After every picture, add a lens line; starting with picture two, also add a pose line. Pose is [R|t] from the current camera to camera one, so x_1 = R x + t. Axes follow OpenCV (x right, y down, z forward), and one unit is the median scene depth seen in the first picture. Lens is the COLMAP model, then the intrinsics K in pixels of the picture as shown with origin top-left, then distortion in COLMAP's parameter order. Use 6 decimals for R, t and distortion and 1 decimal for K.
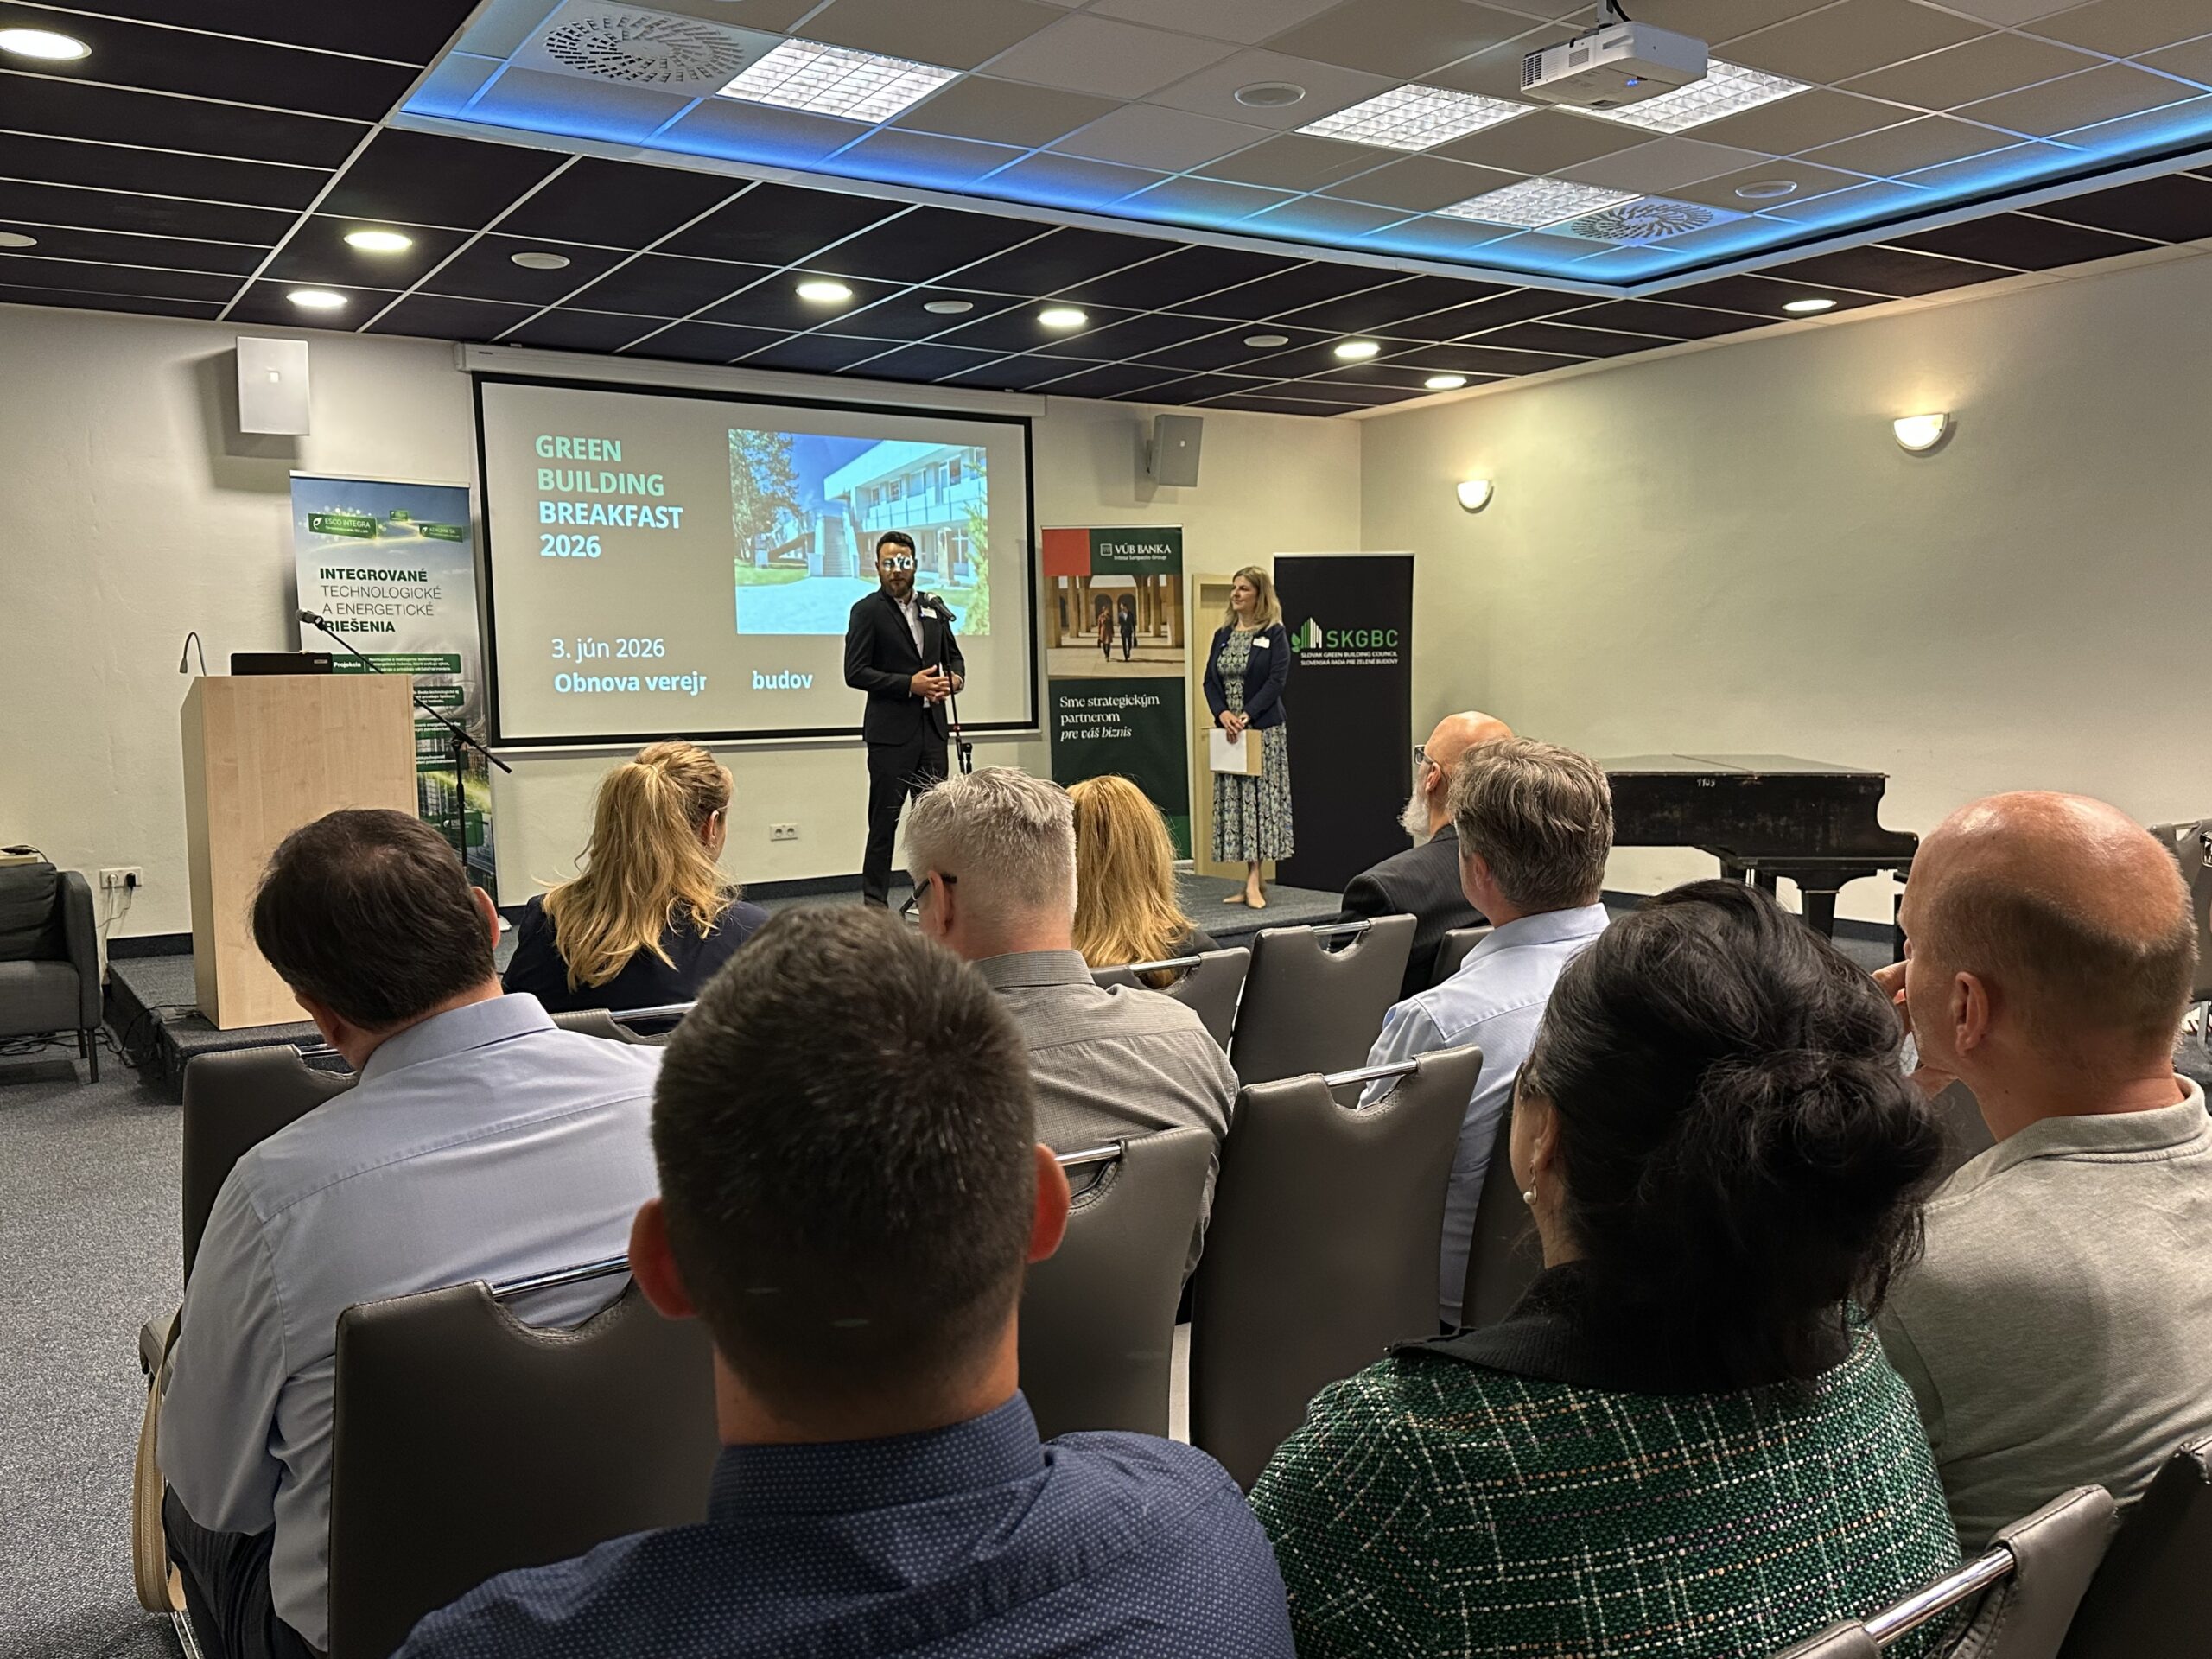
lens RADIAL K [[1800.7, 0, 1123.2], [0, 1800.7, 832.9], [0, 0, 1]] dist [0.105564, -0.146465]
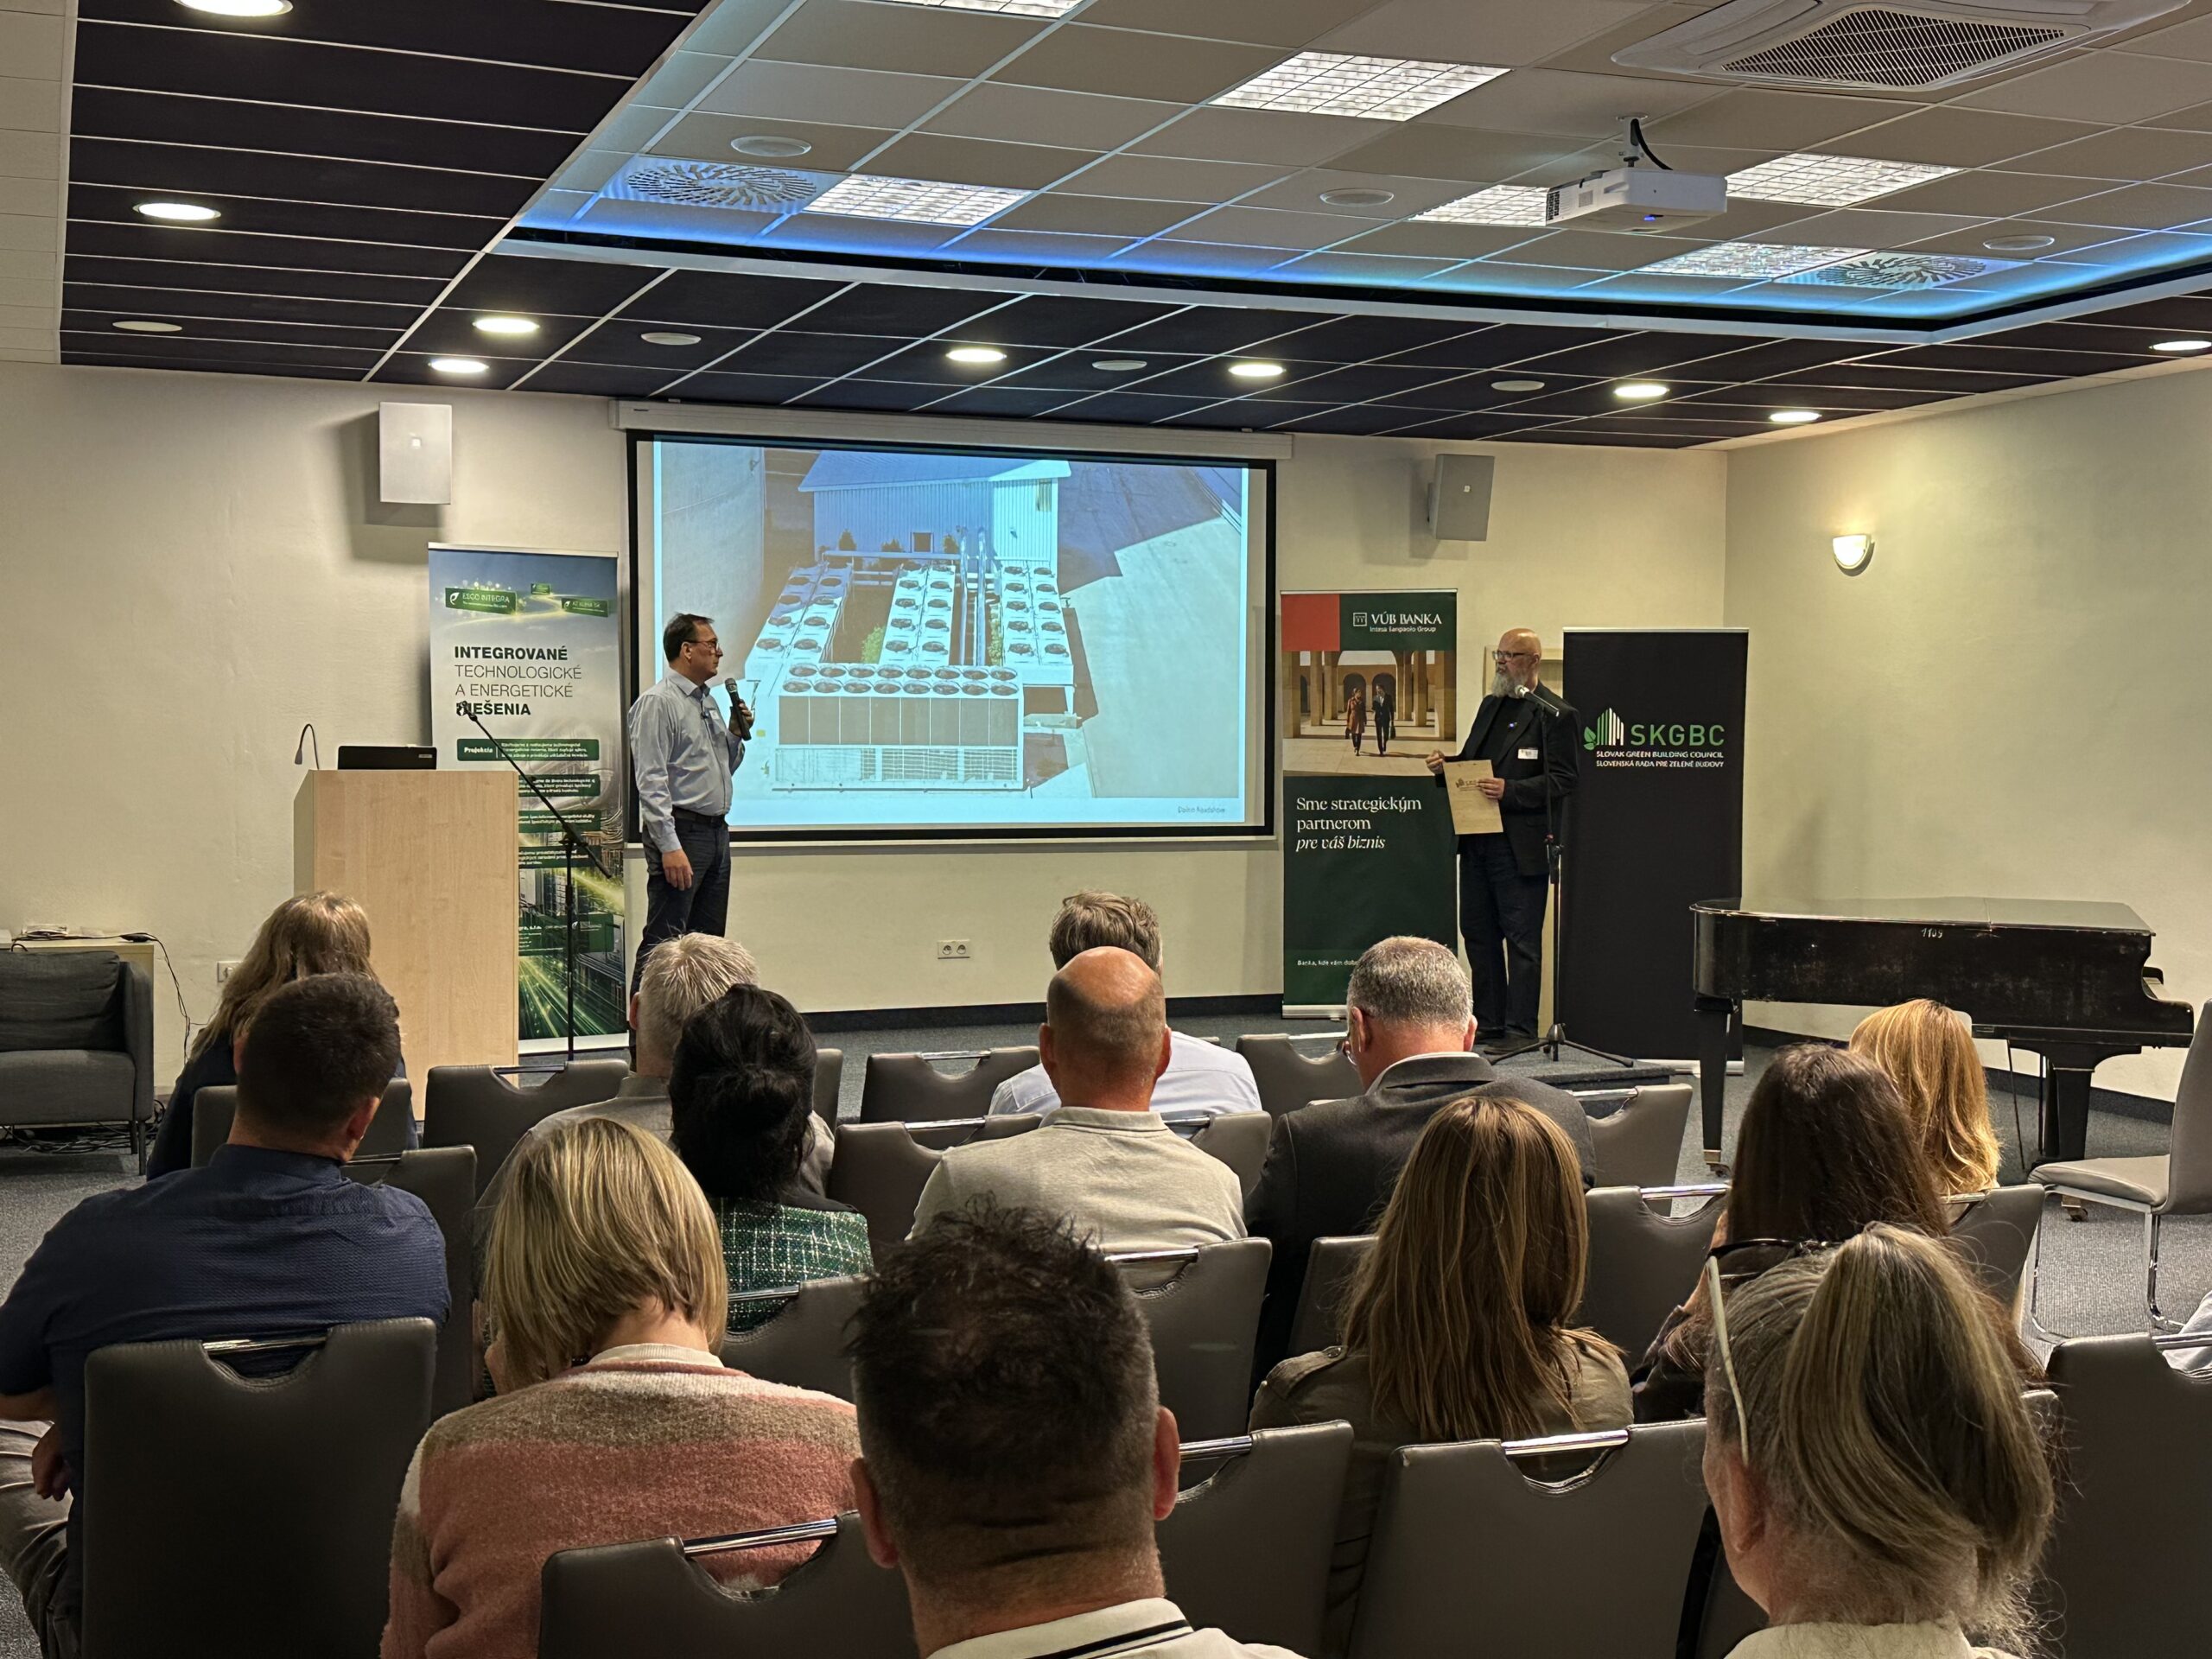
lens RADIAL K [[2702.8, 0, 1106.4], [0, 2702.8, 843.3], [0, 0, 1]] dist [0.134272, 0.000000]
pose [[0.976488, 0.030627, -0.213385, 0.161126], [-0.039995, 0.998410, -0.039723, -0.002527], [0.211829, 0.047324, 0.976160, -0.245512]]
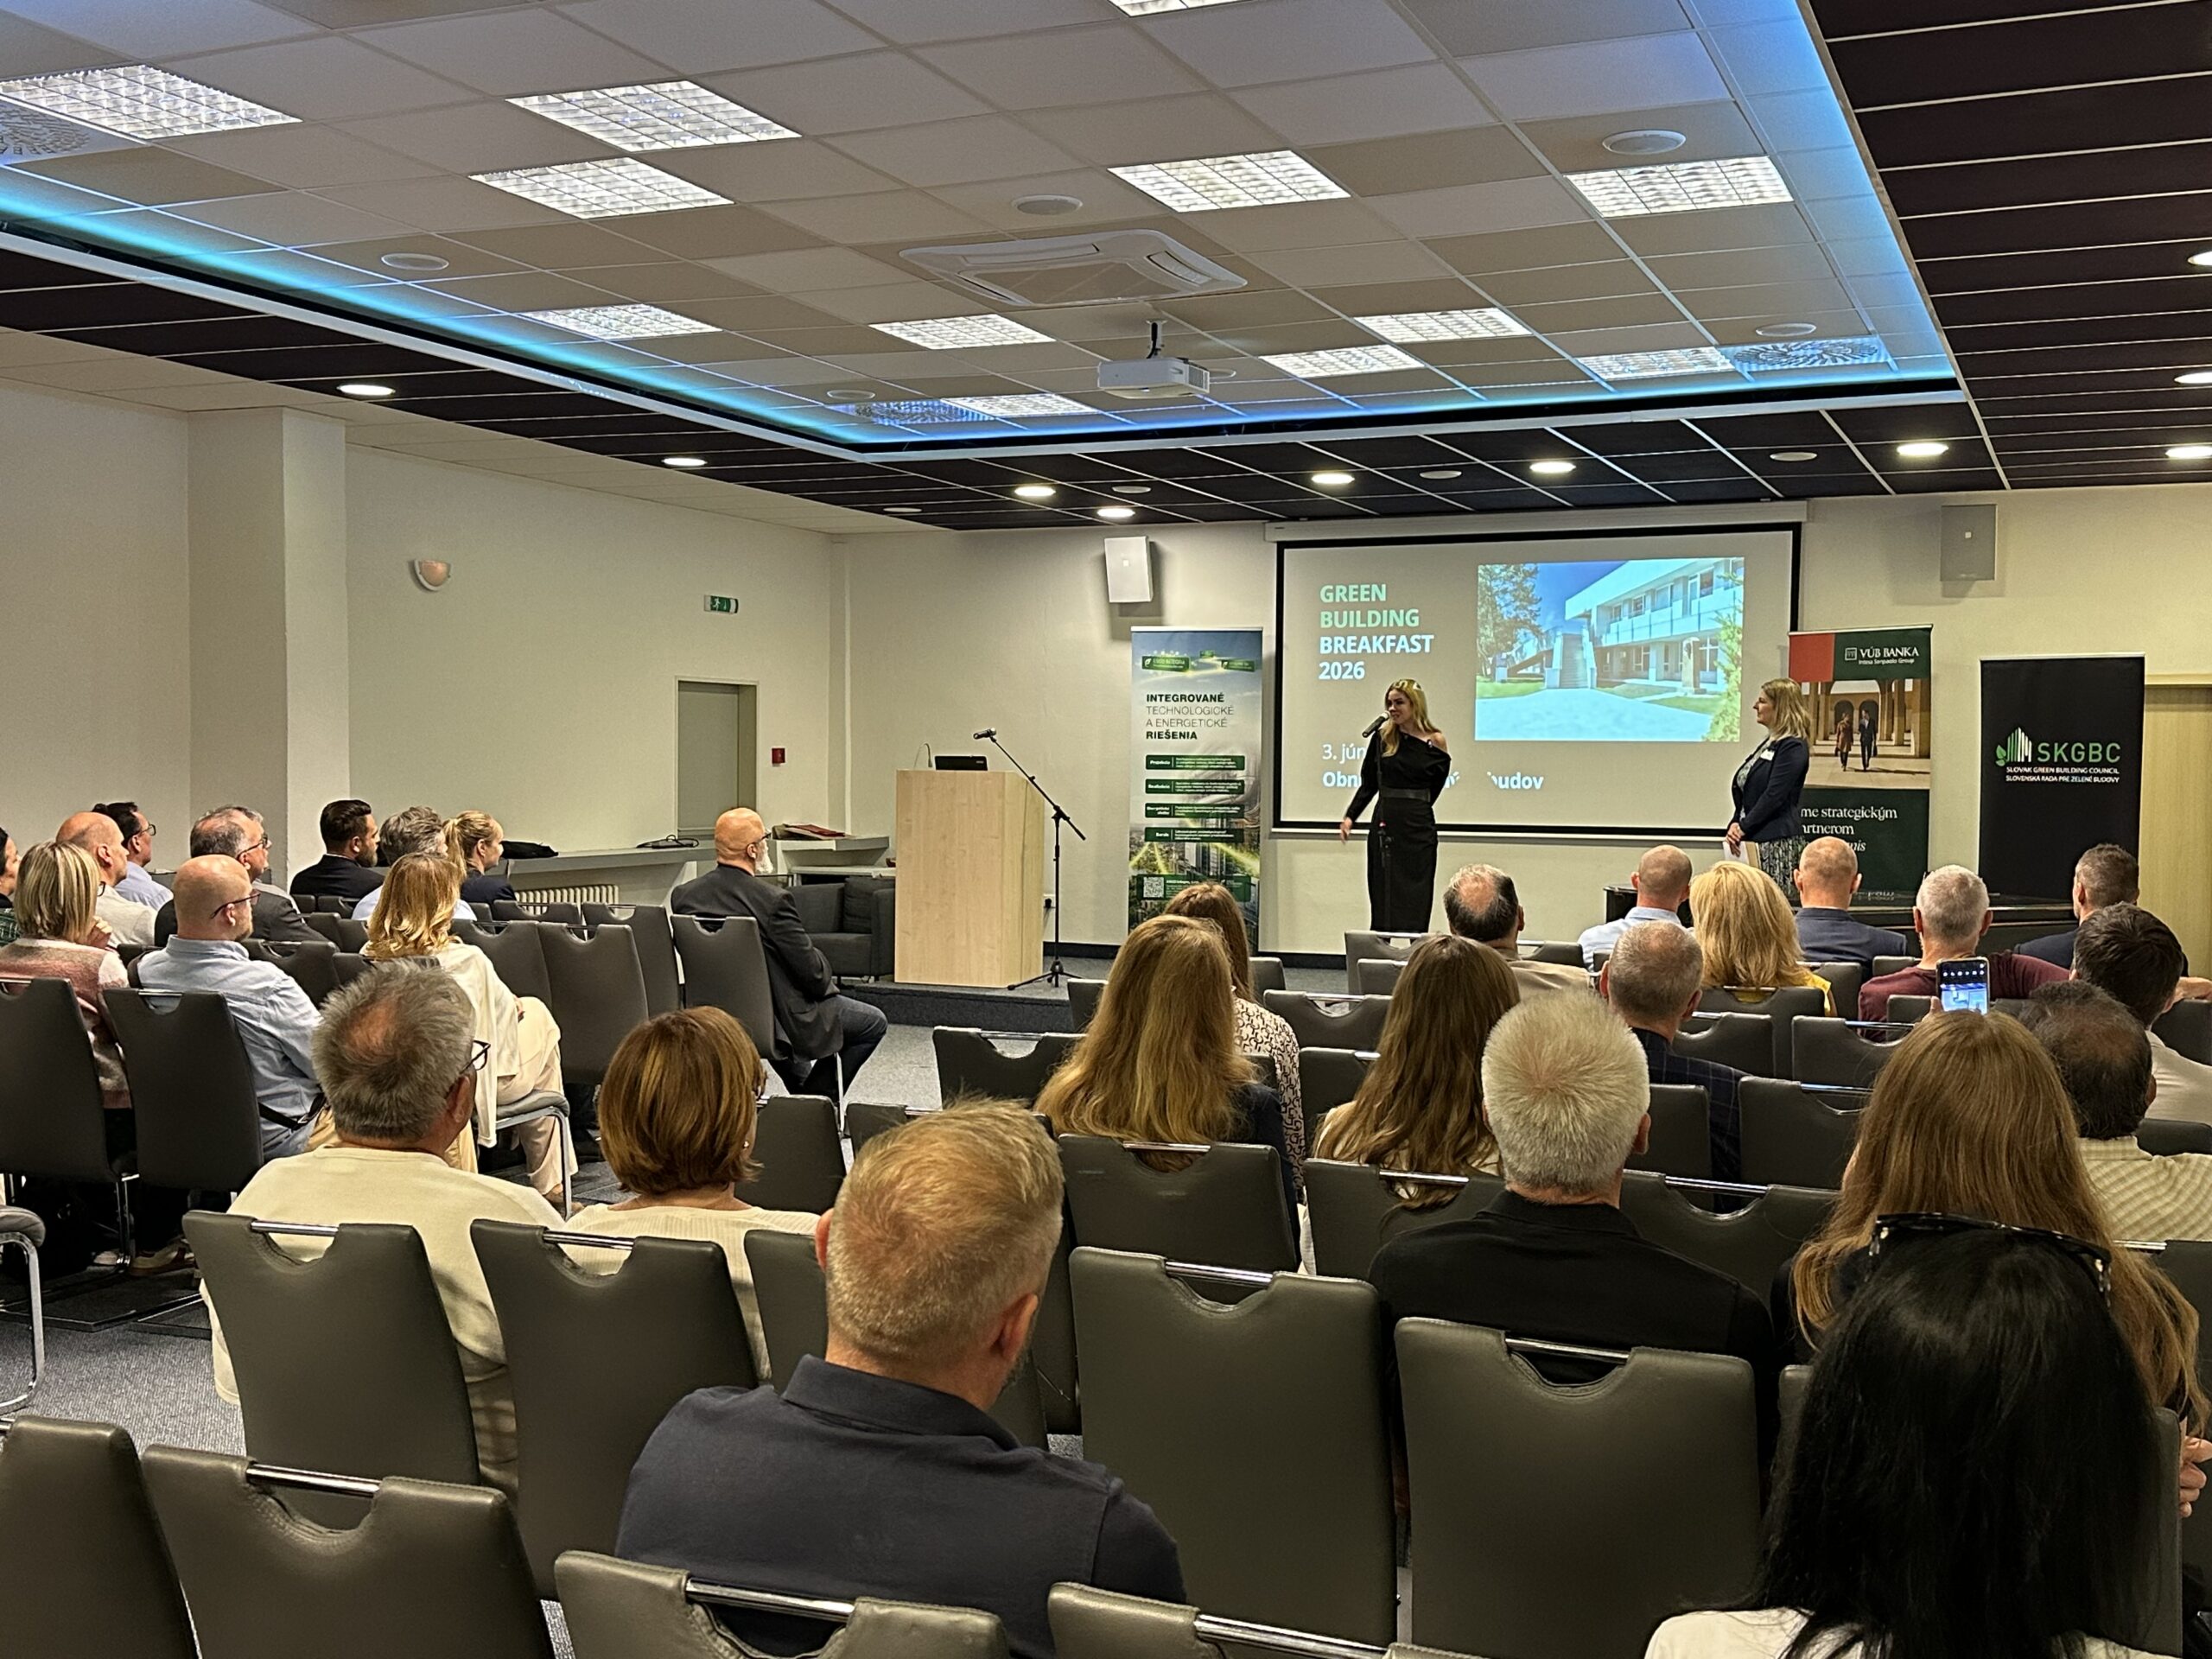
lens RADIAL K [[2349.1, 0, 1095.5], [0, 2349.1, 833.8], [0, 0, 1]] dist [0.120089, 0.000000]
pose [[0.541057, 0.048158, -0.839606, 0.938857], [-0.090975, 0.995852, -0.001505, -0.027218], [0.836050, 0.077197, 0.543194, -0.010895]]
